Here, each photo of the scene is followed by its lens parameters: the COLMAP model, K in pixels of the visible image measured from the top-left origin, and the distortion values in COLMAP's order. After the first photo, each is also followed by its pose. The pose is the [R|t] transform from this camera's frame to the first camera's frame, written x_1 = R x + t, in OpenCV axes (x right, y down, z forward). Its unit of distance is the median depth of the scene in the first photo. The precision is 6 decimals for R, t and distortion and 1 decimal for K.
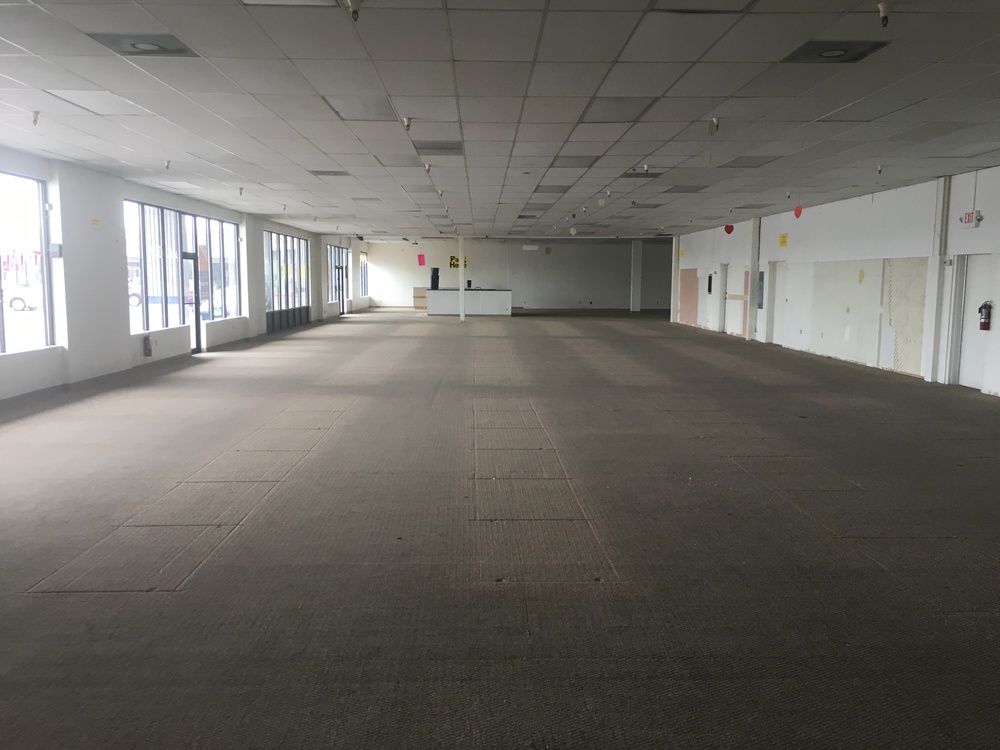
lens RADIAL K [[855.7, 0, 496.7], [0, 855.7, 405.1], [0, 0, 1]] dist [0.058001, -0.022305]
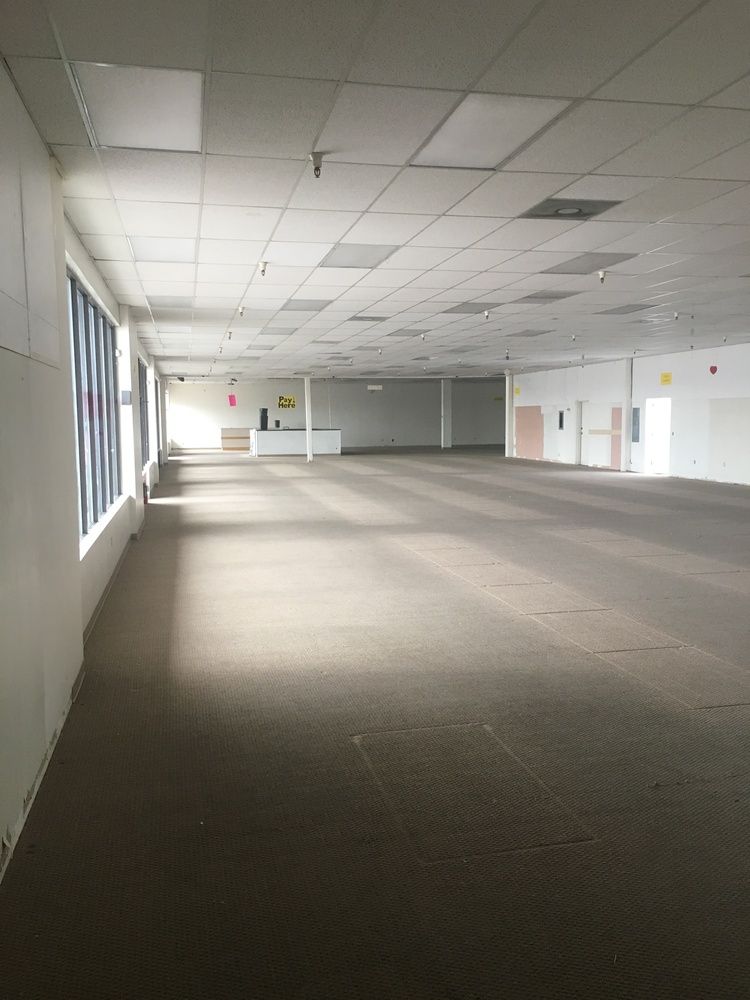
lens RADIAL K [[855.7, 0, 372.2], [0, 855.7, 498.5], [0, 0, 1]] dist [0.058001, -0.022305]
pose [[0.981545, -0.032508, 0.188449, -0.157273], [0.042443, 0.997900, -0.048924, -0.001169], [-0.186463, 0.056020, 0.980864, 0.002316]]
